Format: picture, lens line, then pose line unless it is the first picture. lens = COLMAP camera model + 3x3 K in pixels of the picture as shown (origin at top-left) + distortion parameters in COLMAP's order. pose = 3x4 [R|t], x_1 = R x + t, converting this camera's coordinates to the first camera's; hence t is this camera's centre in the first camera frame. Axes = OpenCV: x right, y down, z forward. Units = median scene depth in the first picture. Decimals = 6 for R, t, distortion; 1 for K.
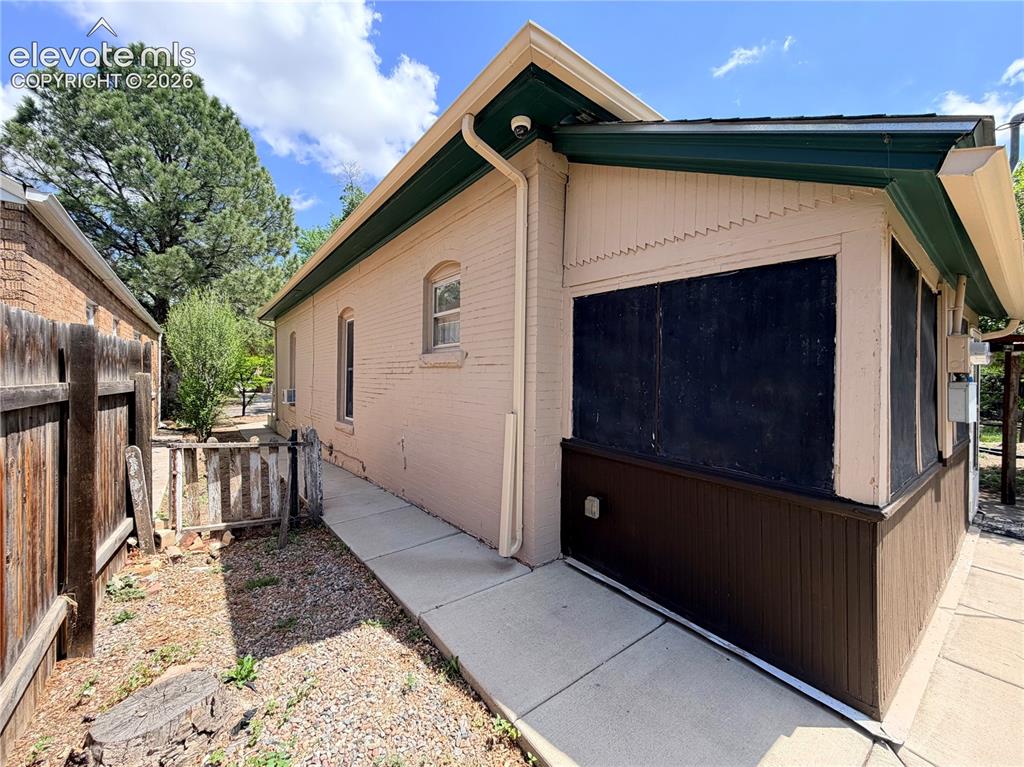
lens RADIAL K [[405.9, 0, 509.1], [0, 405.9, 381.3], [0, 0, 1]] dist [-0.004205, 0.000069]
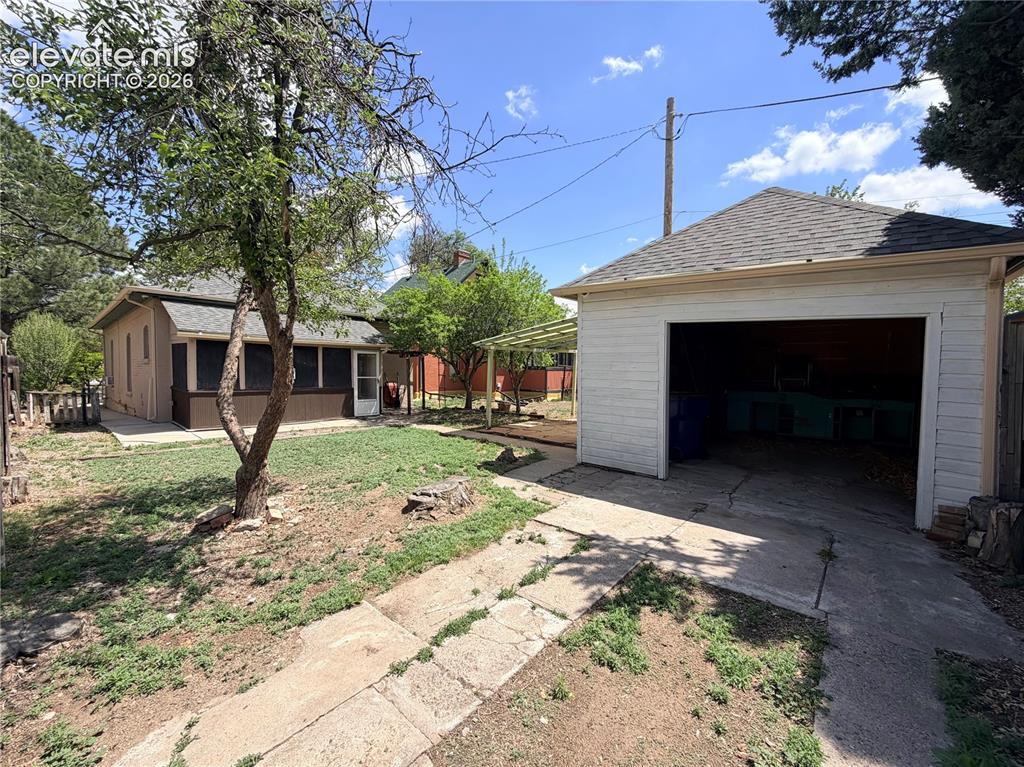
lens RADIAL K [[405.9, 0, 512.9], [0, 405.9, 382.1], [0, 0, 1]] dist [-0.004205, 0.000069]
pose [[0.978849, -0.014364, 0.204078, 0.735462], [0.009194, 0.999613, 0.026258, 0.016725], [-0.204376, -0.023827, 0.978602, -0.942450]]
